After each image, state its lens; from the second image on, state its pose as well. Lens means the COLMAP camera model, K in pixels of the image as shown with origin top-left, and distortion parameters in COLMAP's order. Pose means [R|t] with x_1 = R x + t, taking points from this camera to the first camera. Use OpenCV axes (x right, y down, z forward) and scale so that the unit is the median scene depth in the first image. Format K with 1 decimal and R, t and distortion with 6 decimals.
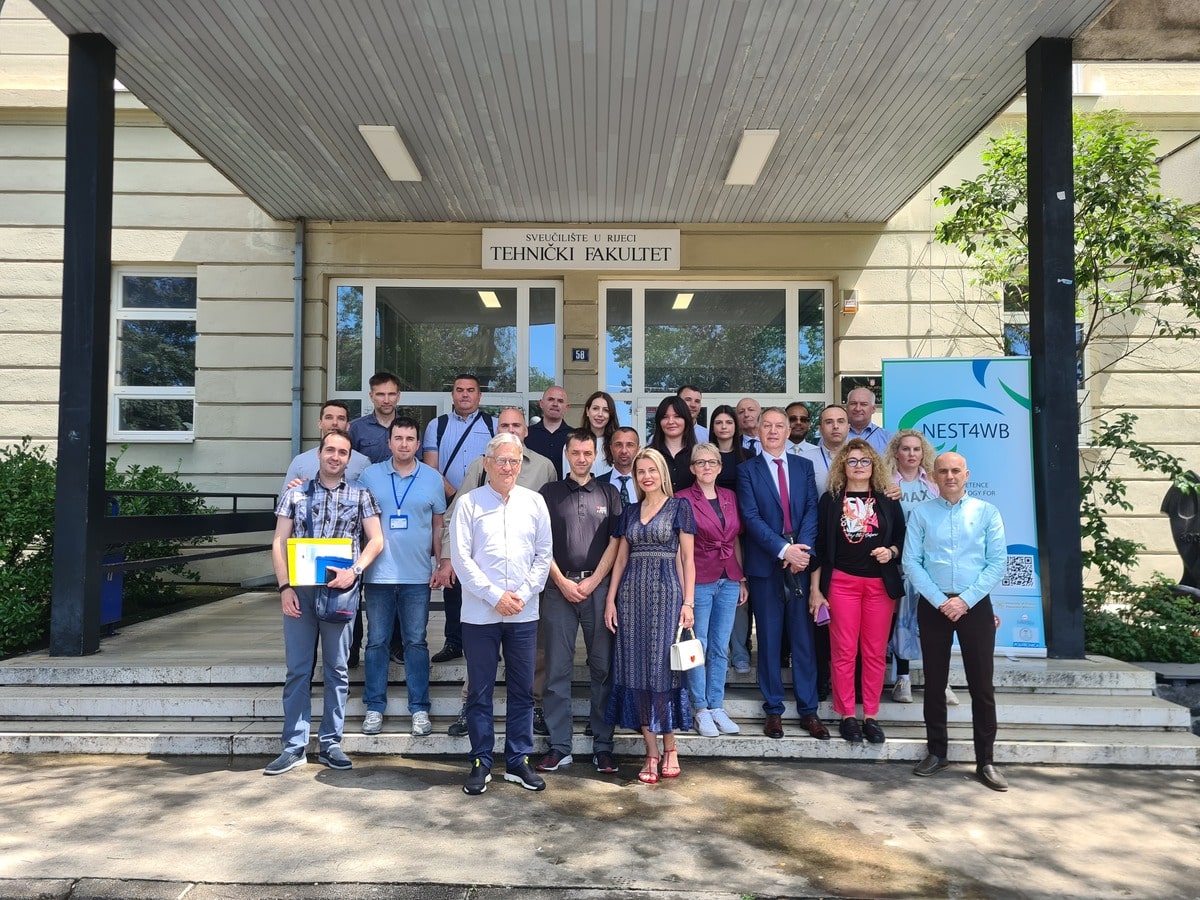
lens RADIAL K [[900.5, 0, 595.0], [0, 900.5, 448.0], [0, 0, 1]] dist [0.025786, -0.029046]
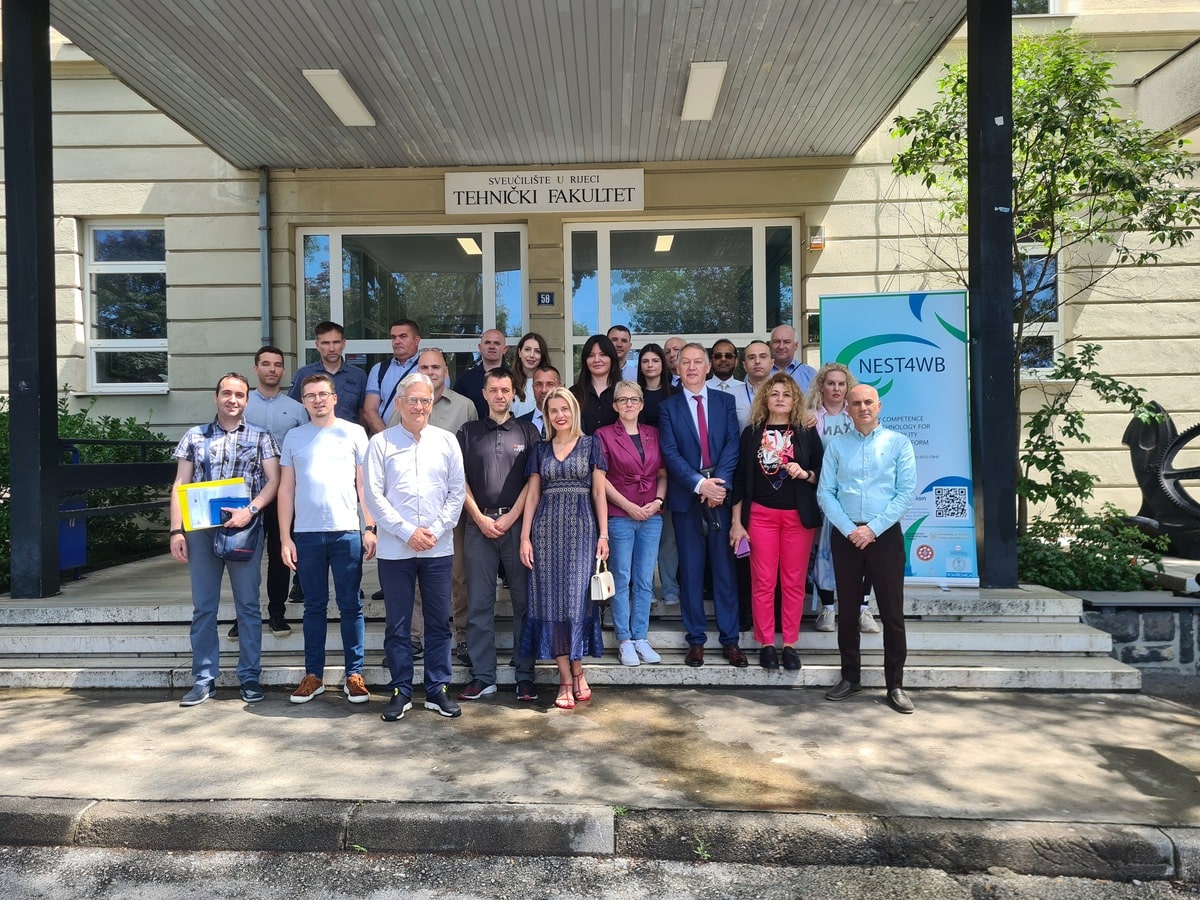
lens RADIAL K [[900.5, 0, 600.2], [0, 900.5, 452.0], [0, 0, 1]] dist [0.025786, -0.029046]
pose [[0.999403, -0.018173, -0.029389, 0.114083], [0.019930, 0.997961, 0.060633, 0.011402], [0.028227, -0.061182, 0.997727, -0.012989]]
